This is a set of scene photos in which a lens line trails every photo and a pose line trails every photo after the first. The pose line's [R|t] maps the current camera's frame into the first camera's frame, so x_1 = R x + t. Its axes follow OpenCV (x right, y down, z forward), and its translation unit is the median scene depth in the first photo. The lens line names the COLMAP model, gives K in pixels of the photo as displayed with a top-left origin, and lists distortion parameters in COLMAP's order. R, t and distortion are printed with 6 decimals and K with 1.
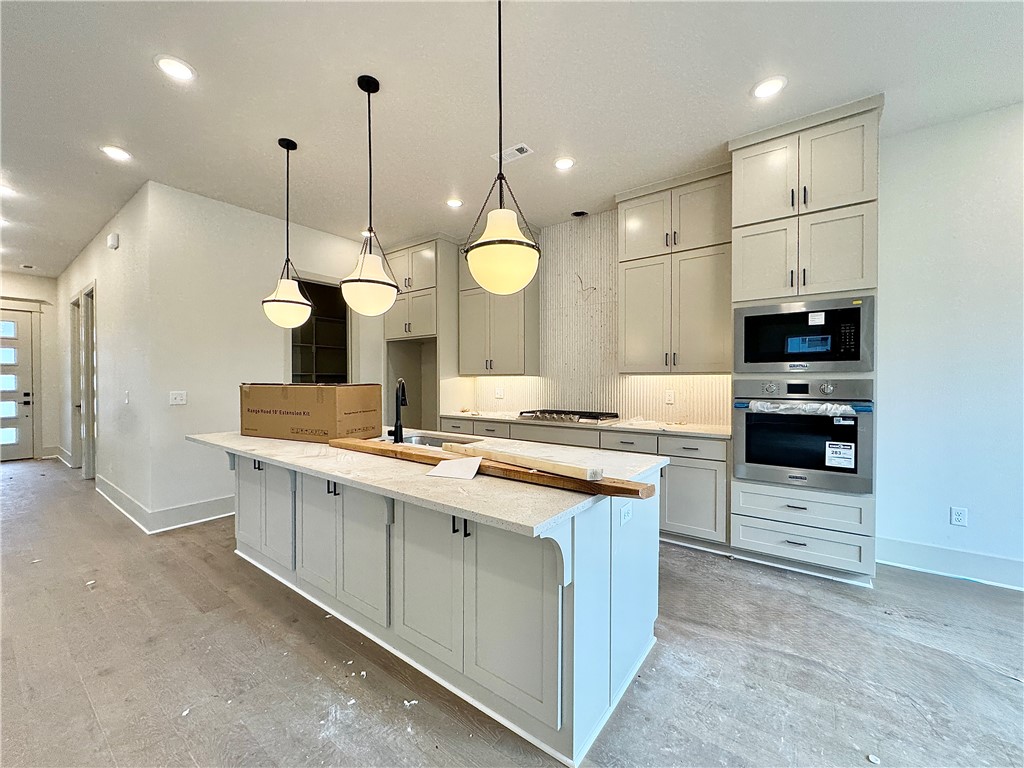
lens RADIAL K [[409.0, 0, 509.8], [0, 409.0, 384.2], [0, 0, 1]] dist [-0.002319, -0.000145]
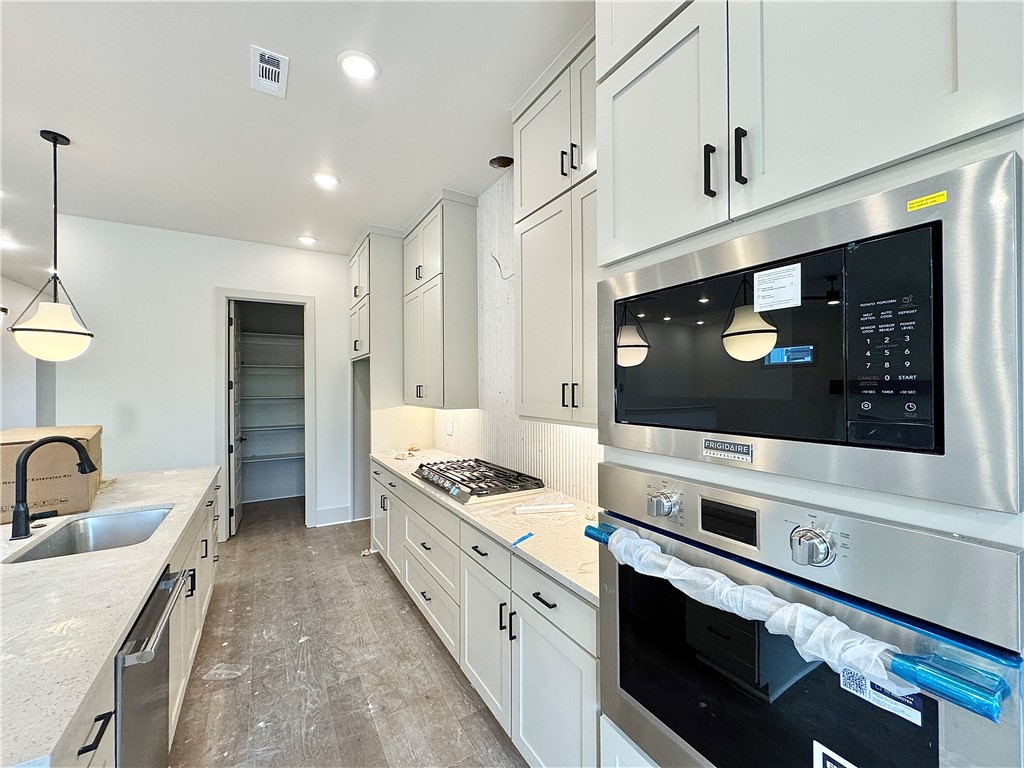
lens RADIAL K [[409.0, 0, 511.9], [0, 409.0, 385.3], [0, 0, 1]] dist [-0.002319, -0.000145]
pose [[0.925465, -0.006384, -0.378780, 0.636997], [0.001619, 0.999916, -0.012895, -0.082961], [0.378831, 0.011321, 0.925397, 0.618185]]
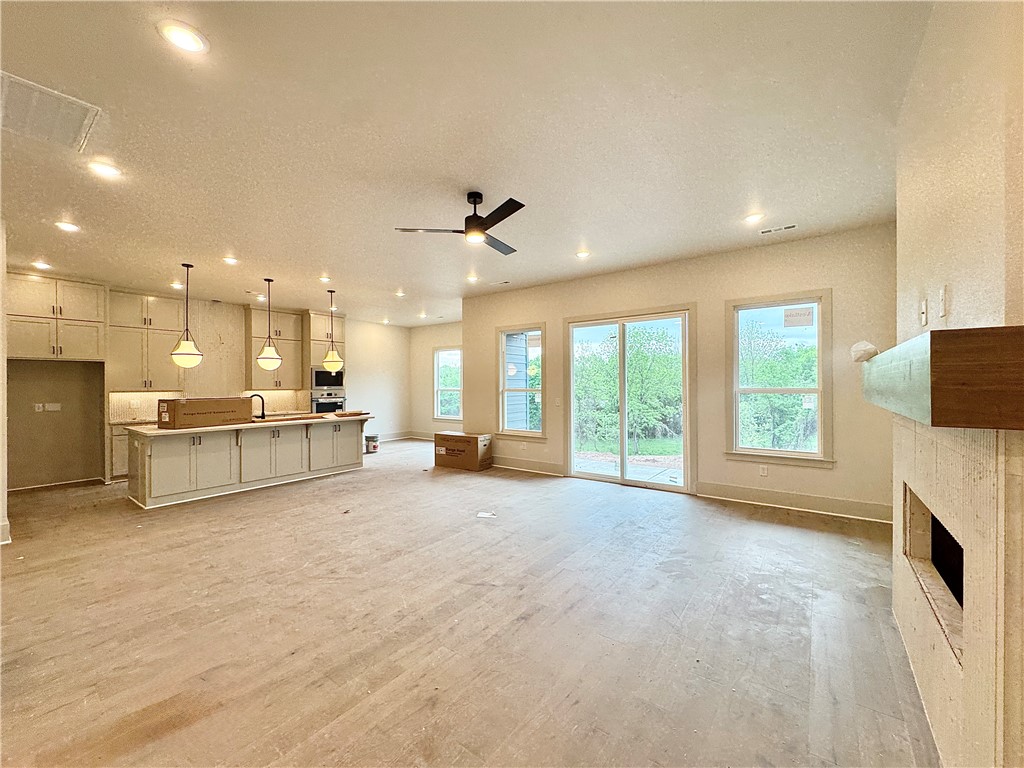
lens RADIAL K [[409.0, 0, 510.4], [0, 409.0, 388.0], [0, 0, 1]] dist [-0.002319, -0.000145]
pose [[0.001976, -0.008634, 0.999961, -2.434855], [0.014815, 0.999853, 0.008604, -0.045630], [-0.999888, 0.014797, 0.002104, -0.433581]]
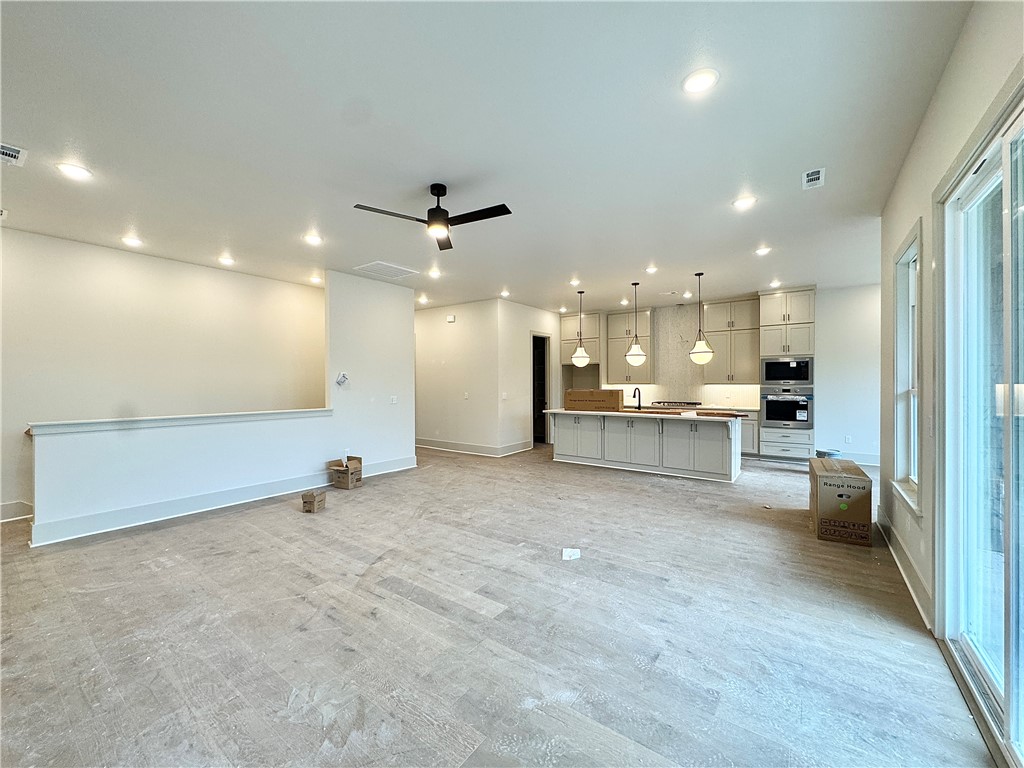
lens RADIAL K [[409.0, 0, 511.1], [0, 409.0, 385.2], [0, 0, 1]] dist [-0.002319, -0.000145]
pose [[0.999946, -0.004430, 0.009408, -1.030300], [0.004419, 0.999990, 0.001170, -0.033471], [-0.009413, -0.001128, 0.999955, -1.522932]]
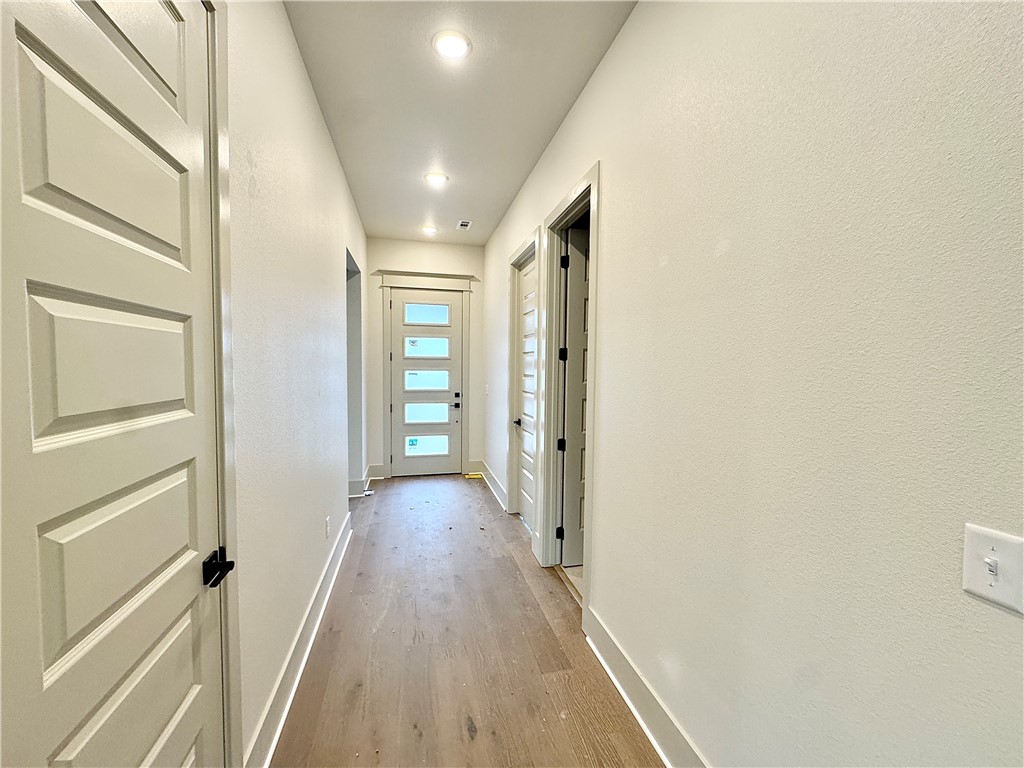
lens RADIAL K [[409.0, 0, 512.9], [0, 409.0, 382.0], [0, 0, 1]] dist [-0.002319, -0.000145]
pose [[0.772986, 0.034084, -0.633507, -1.390921], [-0.016625, 0.999301, 0.033479, -0.069234], [0.634205, -0.015347, 0.773013, 1.052299]]
